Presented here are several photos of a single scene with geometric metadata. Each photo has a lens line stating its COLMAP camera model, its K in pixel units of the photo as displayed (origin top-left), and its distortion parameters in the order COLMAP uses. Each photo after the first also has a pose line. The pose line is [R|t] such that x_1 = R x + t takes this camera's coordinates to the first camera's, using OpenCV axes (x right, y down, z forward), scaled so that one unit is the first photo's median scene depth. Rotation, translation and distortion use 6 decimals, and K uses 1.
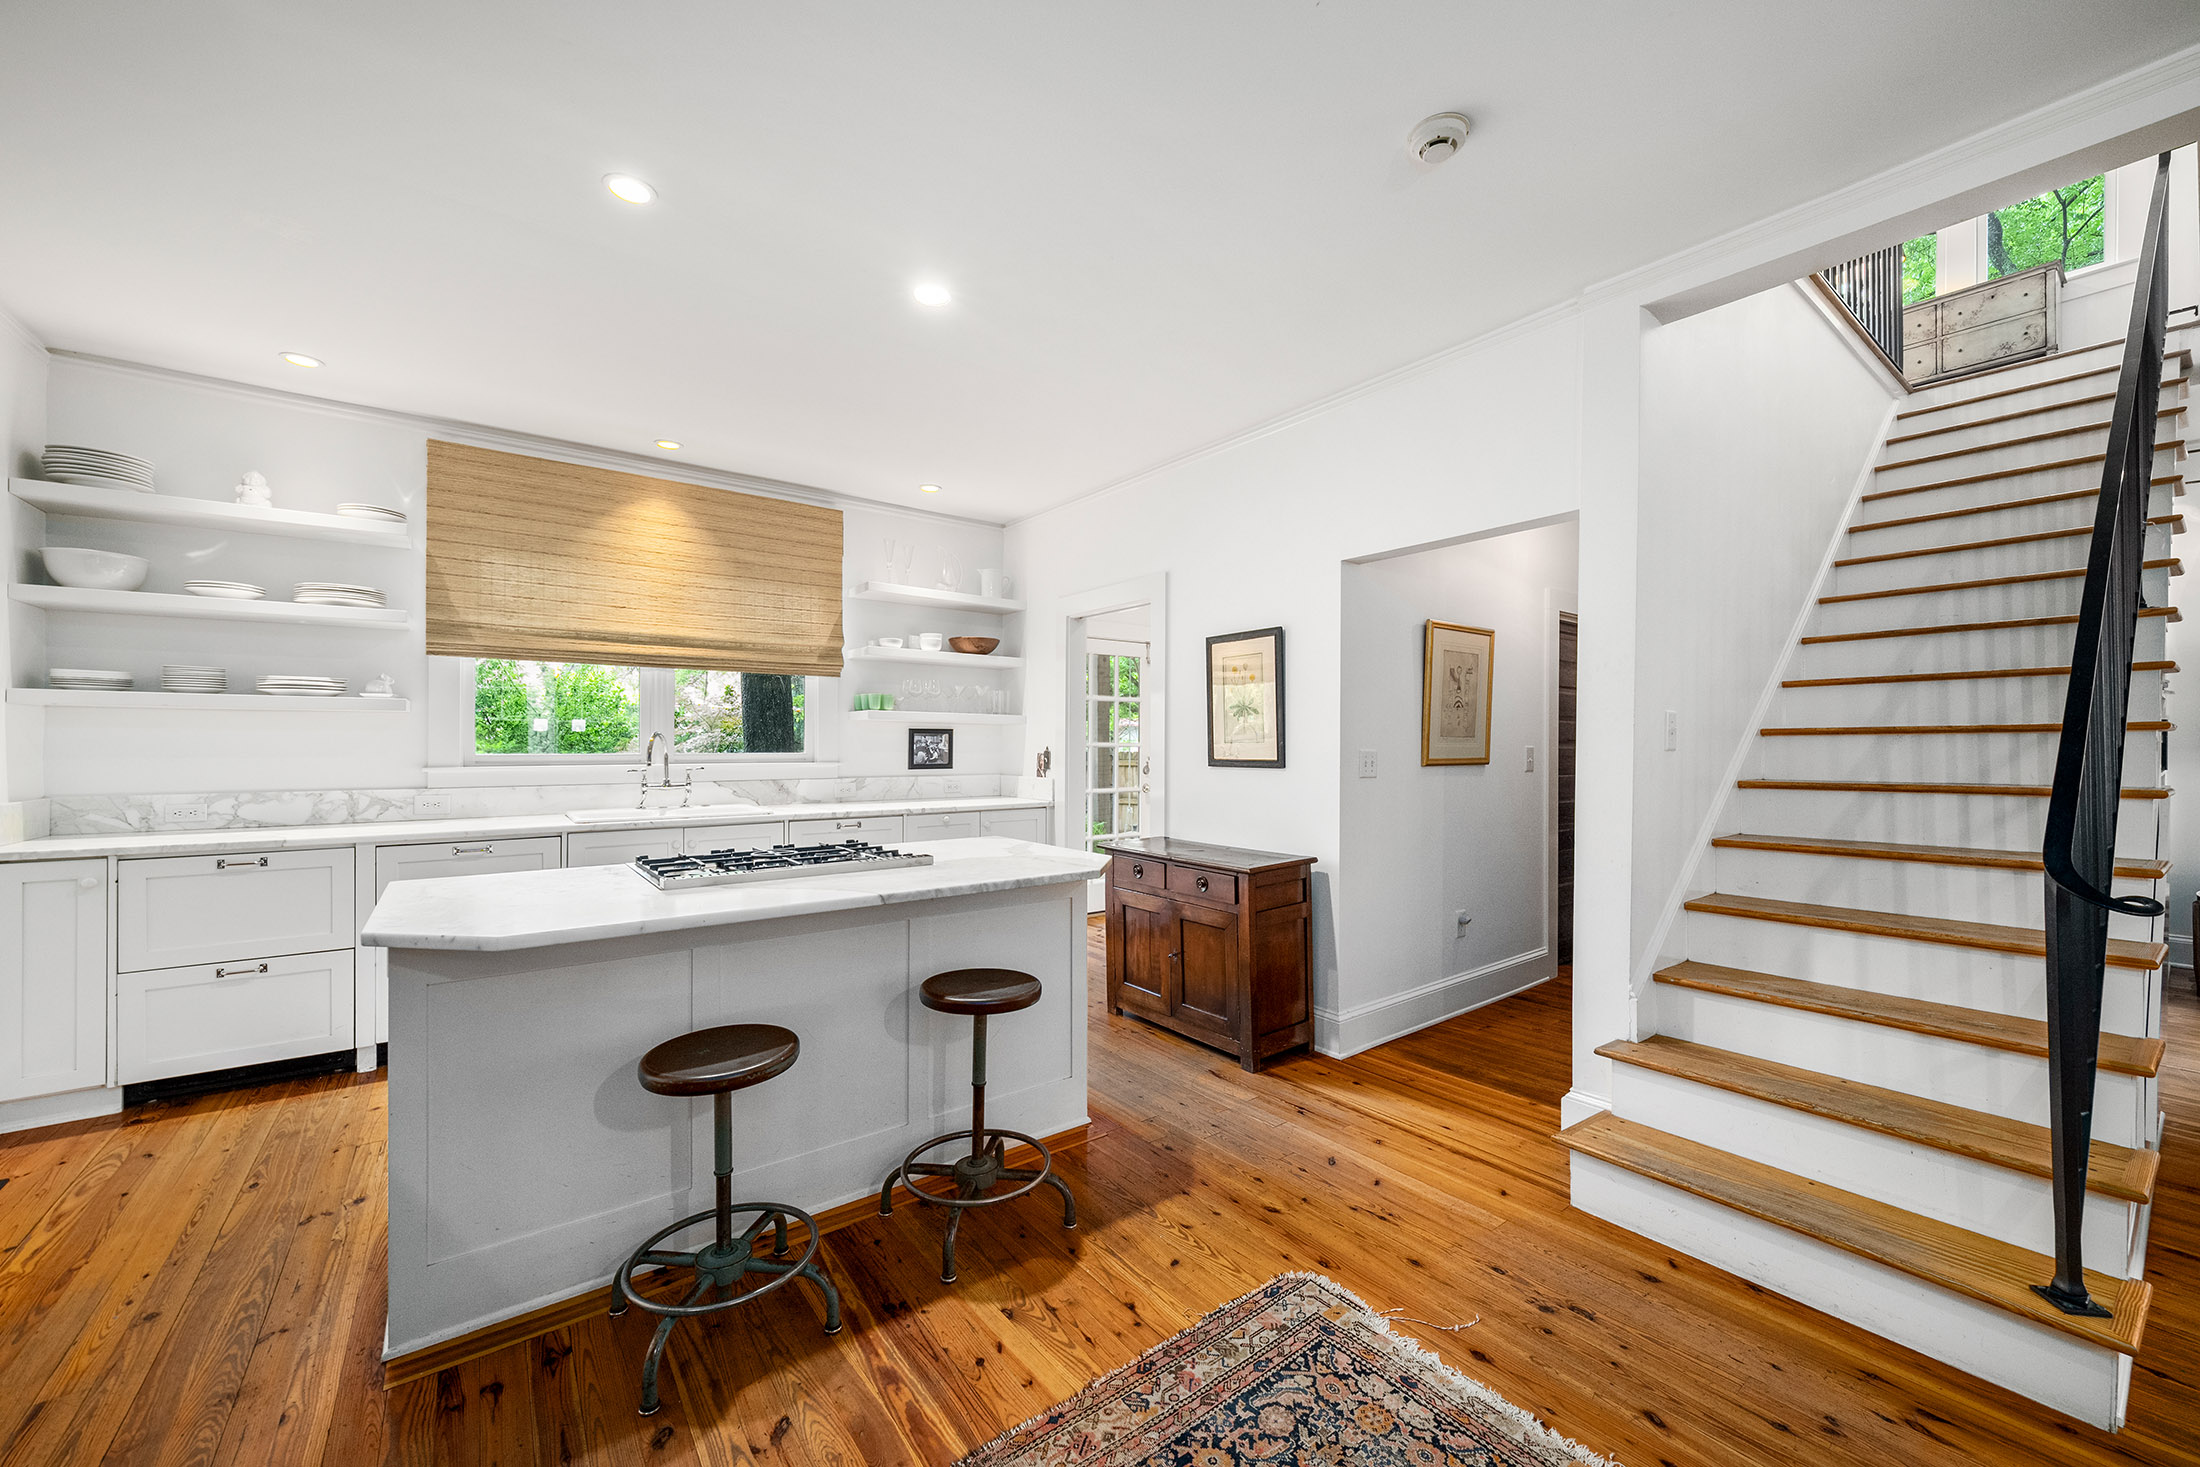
lens RADIAL K [[837.9, 0, 1107.6], [0, 837.9, 744.9], [0, 0, 1]] dist [-0.000294, 0.000061]
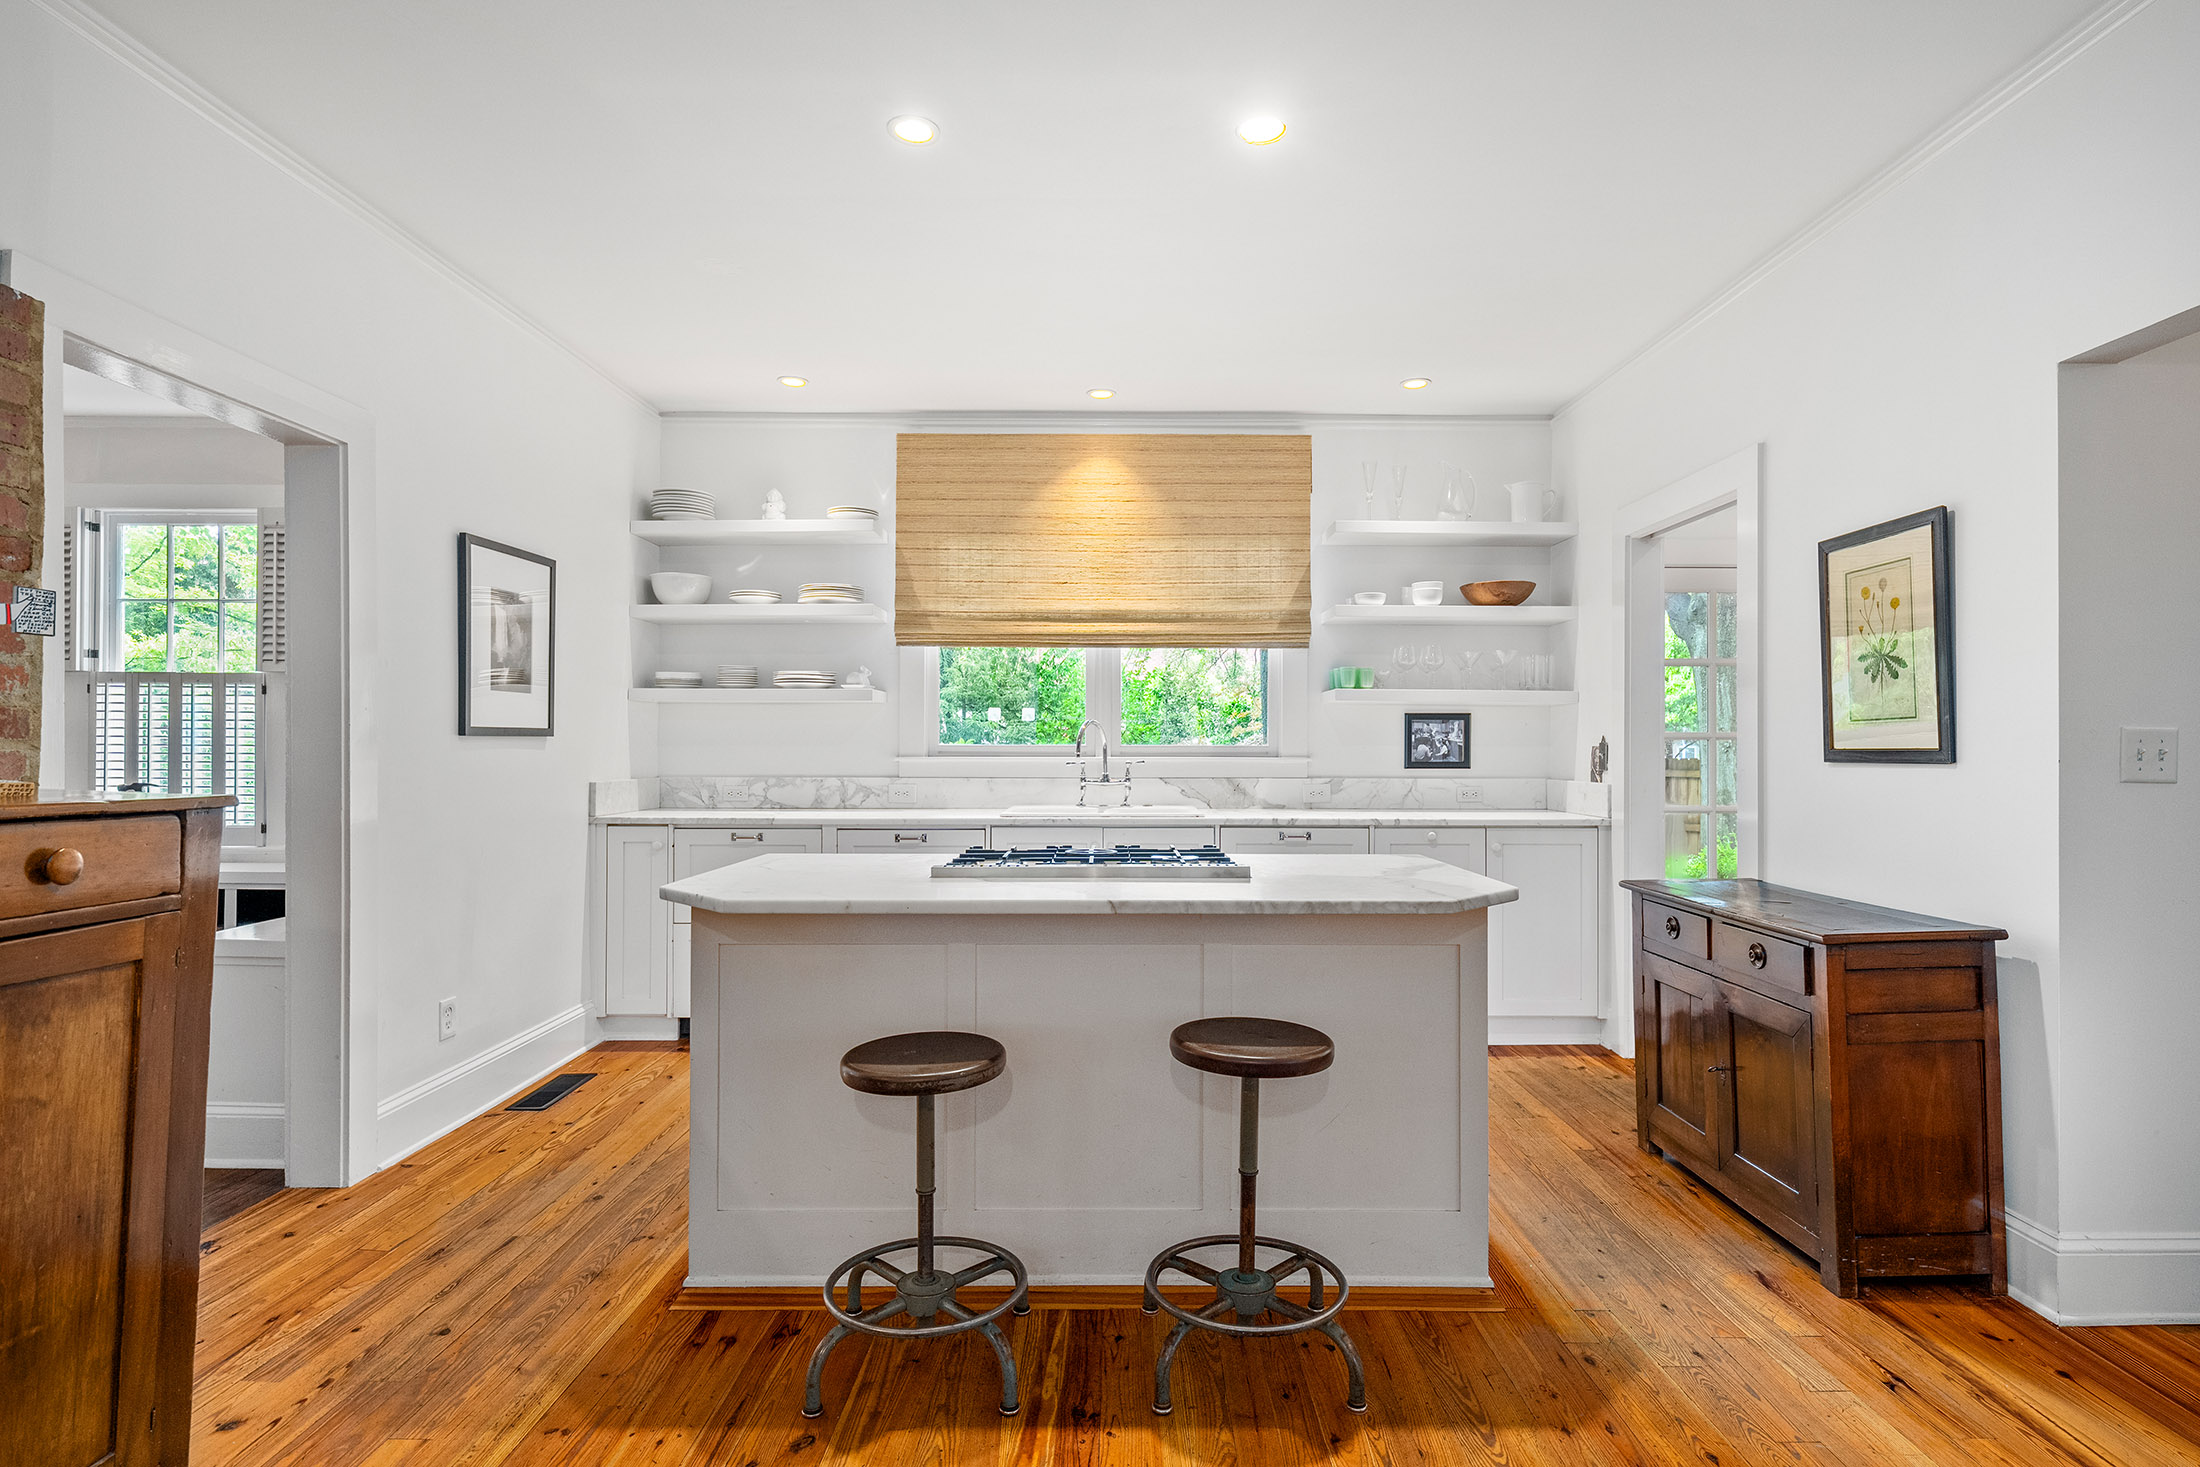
lens RADIAL K [[1109.9, 0, 1109.4], [0, 1109.9, 740.5], [0, 0, 1]] dist [0.003900, -0.000572]
pose [[0.794881, -0.004965, -0.606745, 0.210571], [-0.001021, 0.999954, -0.009520, 0.019993], [0.606765, 0.008187, 0.794839, 0.086532]]
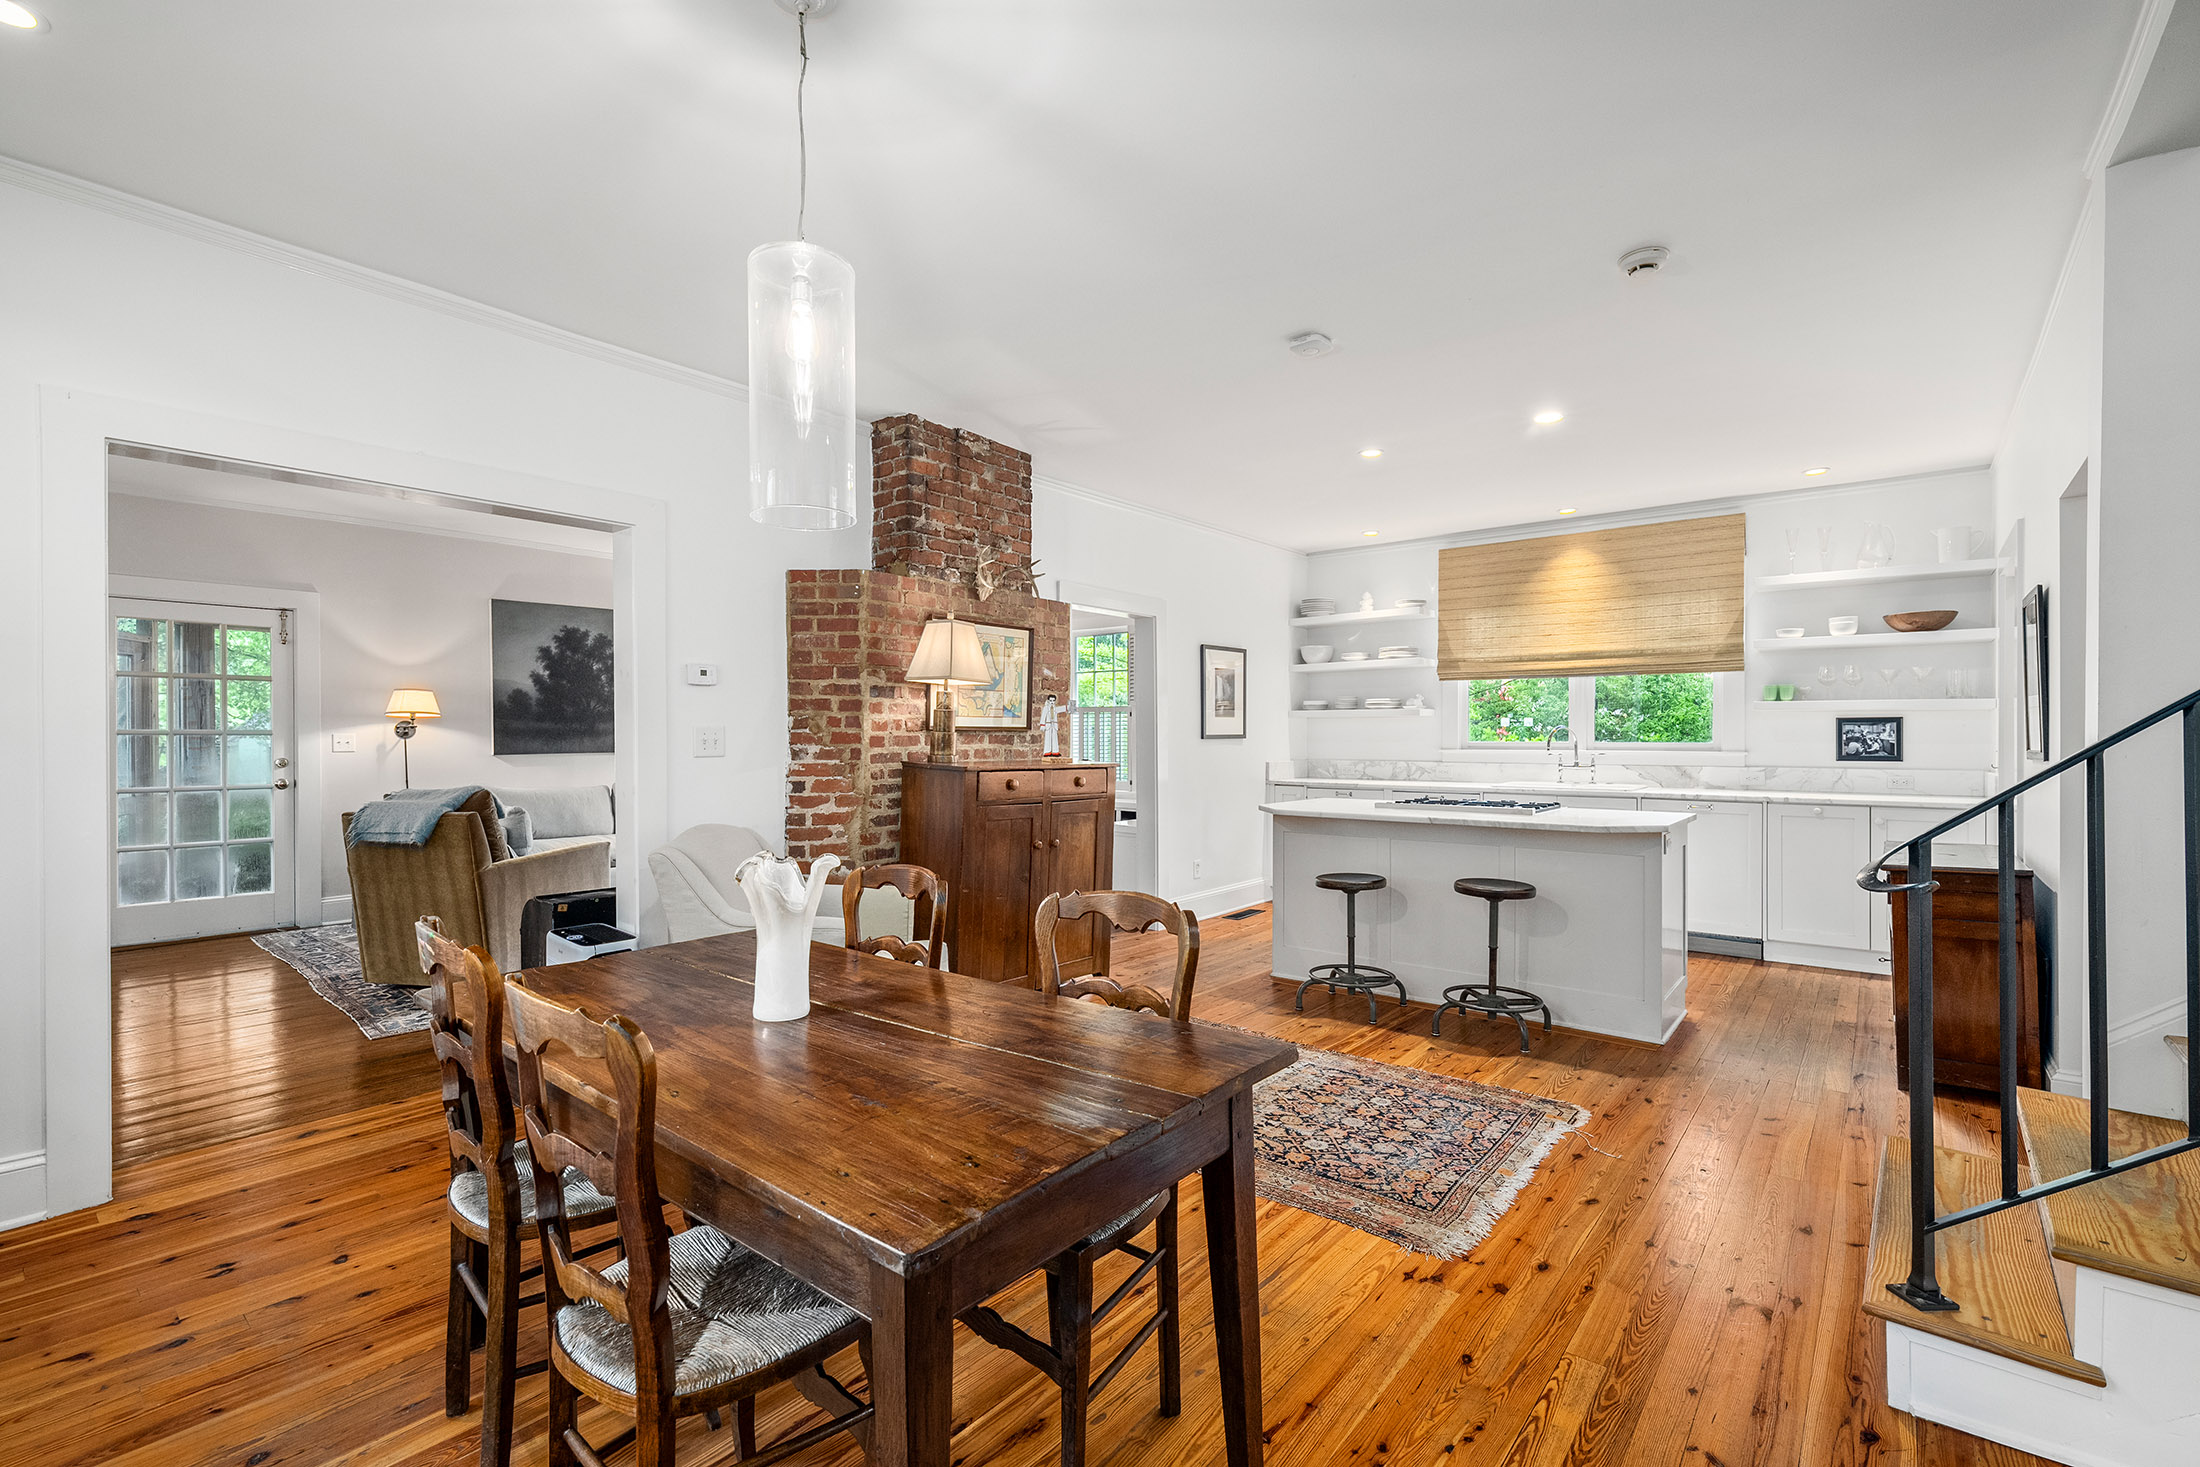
lens RADIAL K [[958.5, 0, 1110.0], [0, 958.5, 739.4], [0, 0, 1]] dist [0.000451, -0.000296]
pose [[0.238459, 0.000539, -0.971152, 0.869381], [-0.000740, 1.000000, 0.000374, 0.007356], [0.971152, 0.000629, 0.238459, -0.080993]]
